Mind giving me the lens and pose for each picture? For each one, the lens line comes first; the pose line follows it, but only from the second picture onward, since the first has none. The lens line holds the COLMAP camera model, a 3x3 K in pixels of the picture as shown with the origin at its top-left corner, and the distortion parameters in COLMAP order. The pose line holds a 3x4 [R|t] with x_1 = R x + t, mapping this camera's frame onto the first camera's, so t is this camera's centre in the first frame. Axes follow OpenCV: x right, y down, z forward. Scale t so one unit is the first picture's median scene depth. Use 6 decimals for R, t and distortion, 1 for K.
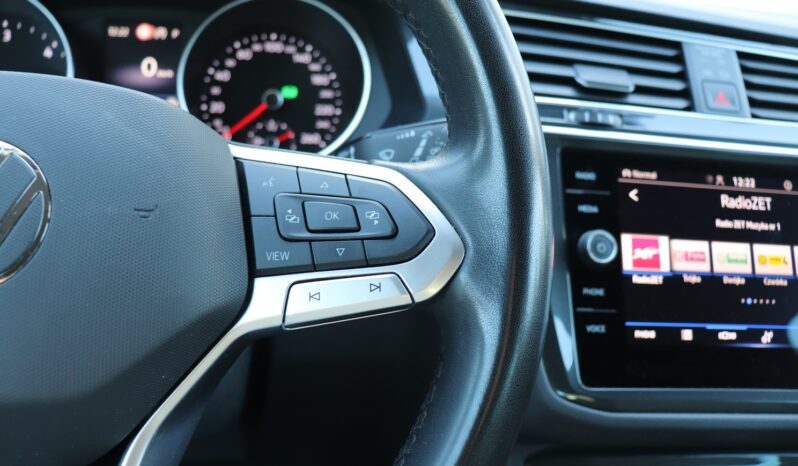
lens RADIAL K [[646.8, 0, 395.5], [0, 646.8, 225.8], [0, 0, 1]] dist [-0.173480, 0.138133]
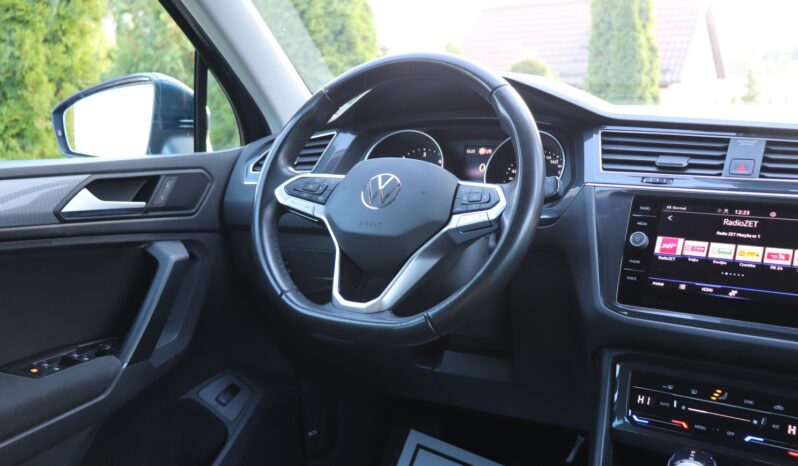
lens RADIAL K [[785.2, 0, 399.0], [0, 785.2, 233.0], [0, 0, 1]] dist [-0.121439, 0.171622]
pose [[0.773443, 0.008830, -0.633804, 1.213930], [-0.147917, 0.974811, -0.166926, 0.503968], [0.616366, 0.222858, 0.755267, -1.261073]]
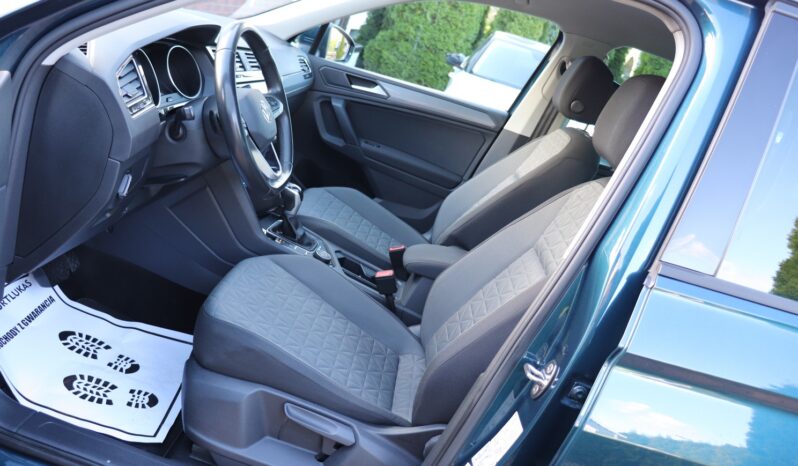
lens RADIAL K [[661.9, 0, 395.2], [0, 661.9, 229.9], [0, 0, 1]] dist [-0.182853, 0.173197]
pose [[0.291861, -0.298387, 0.908726, -3.563184], [0.061406, 0.953978, 0.293523, -0.394555], [-0.954487, -0.029867, 0.296752, -1.291587]]
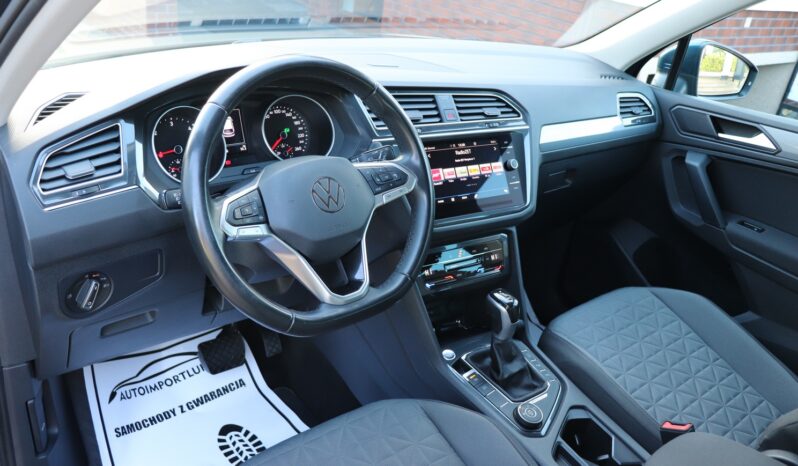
lens RADIAL K [[661.9, 0, 395.2], [0, 661.9, 229.9], [0, 0, 1]] dist [-0.182853, 0.173197]
pose [[0.881245, -0.195601, 0.430287, -1.122534], [0.139614, 0.977455, 0.158398, -0.215408], [-0.451569, -0.079513, 0.888686, -1.639794]]
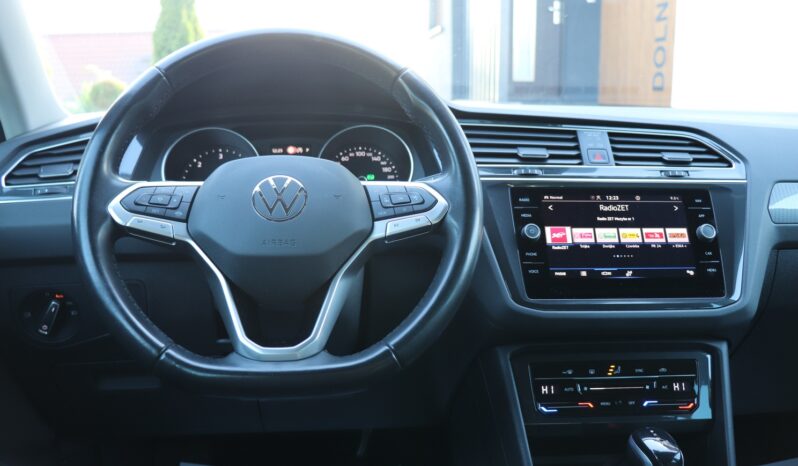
lens RADIAL K [[661.9, 0, 395.2], [0, 661.9, 229.9], [0, 0, 1]] dist [-0.182853, 0.173197]
pose [[0.994236, -0.073240, -0.078300, 0.051023], [0.056788, 0.979192, -0.194830, 0.379911], [0.090940, 0.189260, 0.977707, -0.995840]]
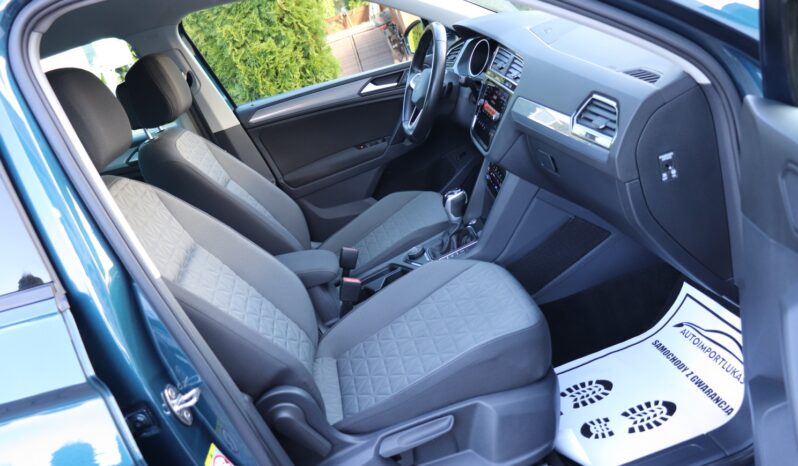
lens RADIAL K [[661.9, 0, 395.2], [0, 661.9, 229.9], [0, 0, 1]] dist [-0.182853, 0.173197]
pose [[-0.058422, 0.284940, -0.956763, 4.996656], [-0.084776, 0.953522, 0.289151, -0.393479], [0.994686, 0.098004, -0.031551, 0.564103]]
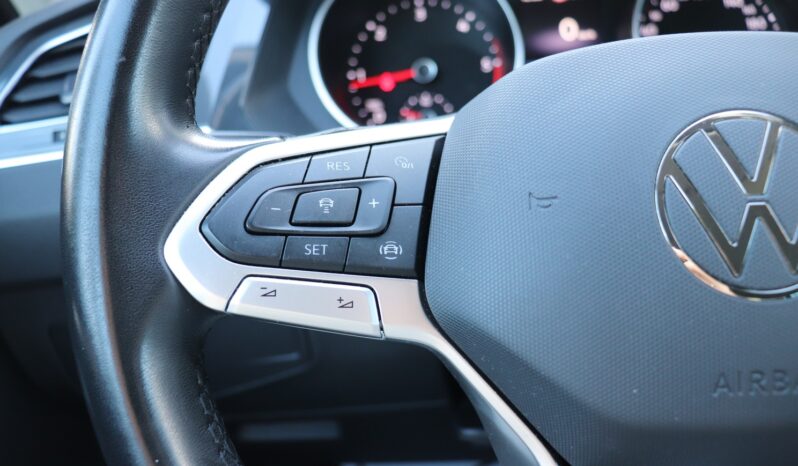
lens RADIAL K [[646.8, 0, 395.5], [0, 646.8, 225.8], [0, 0, 1]] dist [-0.173480, 0.138133]
pose [[0.950447, -0.059101, -0.305216, -0.432033], [0.075771, 0.996195, 0.043053, -0.027722], [0.301510, -0.064046, 0.951309, 0.016878]]
